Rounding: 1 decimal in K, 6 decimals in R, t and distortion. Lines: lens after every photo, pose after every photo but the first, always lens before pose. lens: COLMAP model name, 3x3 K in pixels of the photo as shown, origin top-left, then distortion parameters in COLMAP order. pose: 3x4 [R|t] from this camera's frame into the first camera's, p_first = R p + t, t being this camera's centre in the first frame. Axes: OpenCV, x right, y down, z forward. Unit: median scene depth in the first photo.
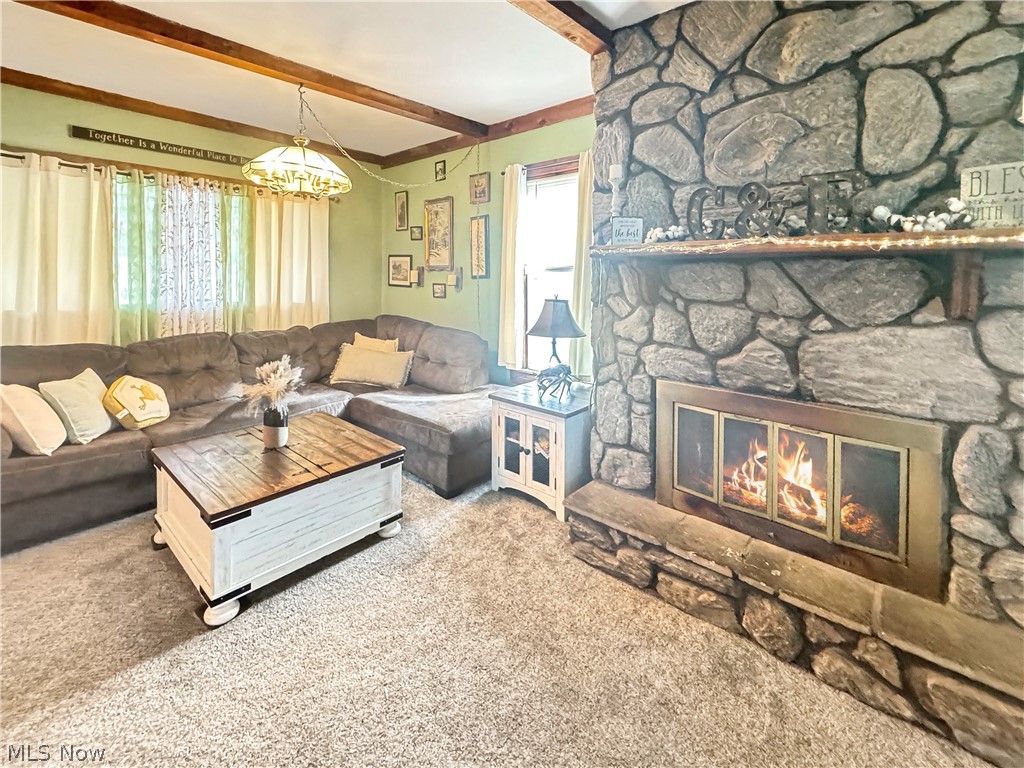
lens RADIAL K [[459.2, 0, 505.7], [0, 459.2, 276.6], [0, 0, 1]] dist [0.000176, 0.000131]
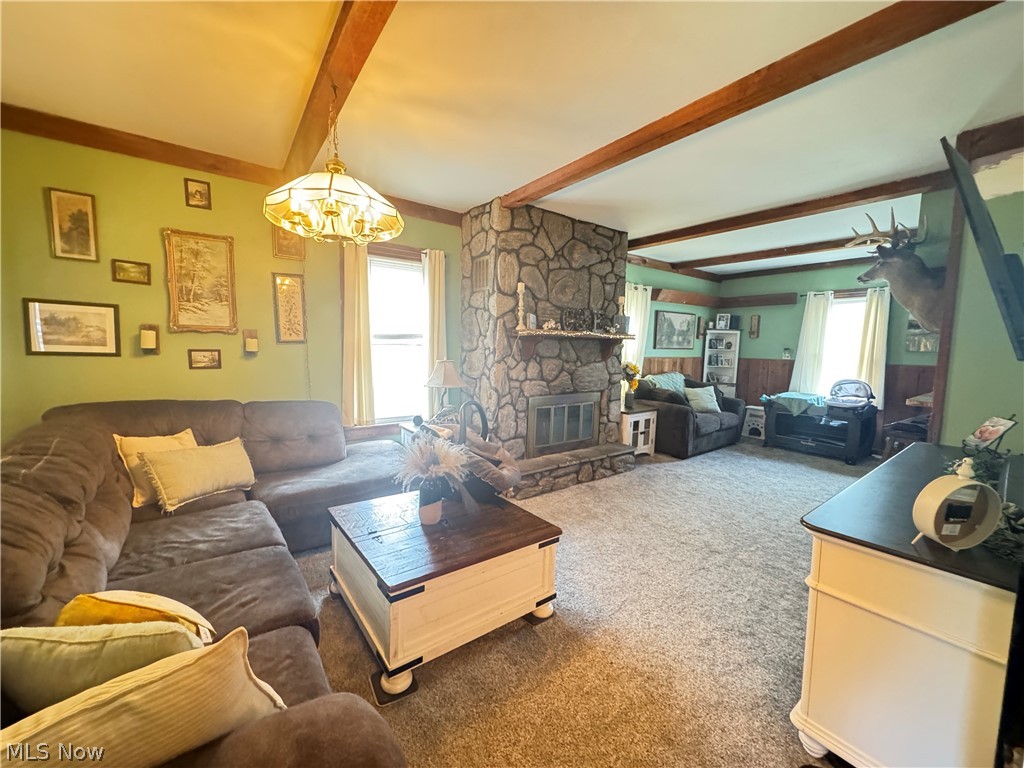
lens RADIAL K [[411.5, 0, 512.0], [0, 411.5, 384.0], [0, 0, 1]] dist [0.000030, 0.000016]
pose [[0.189647, -0.100121, 0.976734, -1.574049], [-0.020368, 0.994172, 0.105863, -0.023761], [-0.981641, -0.039971, 0.186503, 0.833353]]
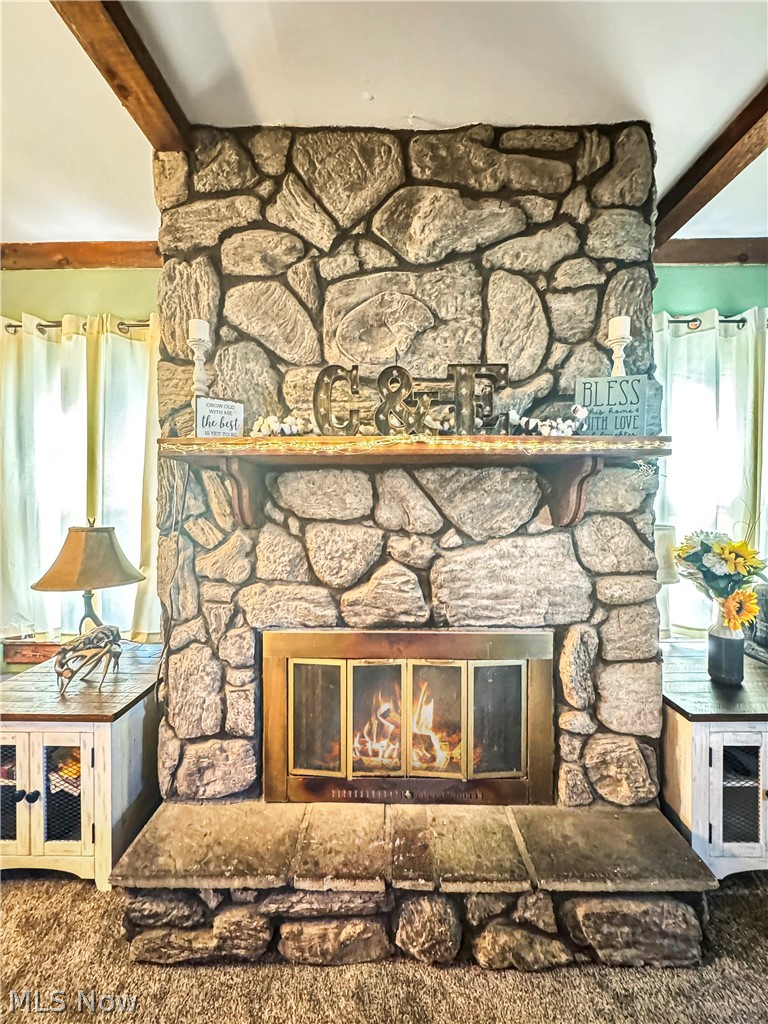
lens RADIAL K [[416.4, 0, 390.7], [0, 416.4, 498.5], [0, 0, 1]] dist [-0.001161, -0.000176]
pose [[0.744415, -0.007976, 0.667670, 0.048664], [0.010440, 0.999945, 0.000305, 0.019266], [-0.667636, 0.006743, 0.744458, 0.424094]]
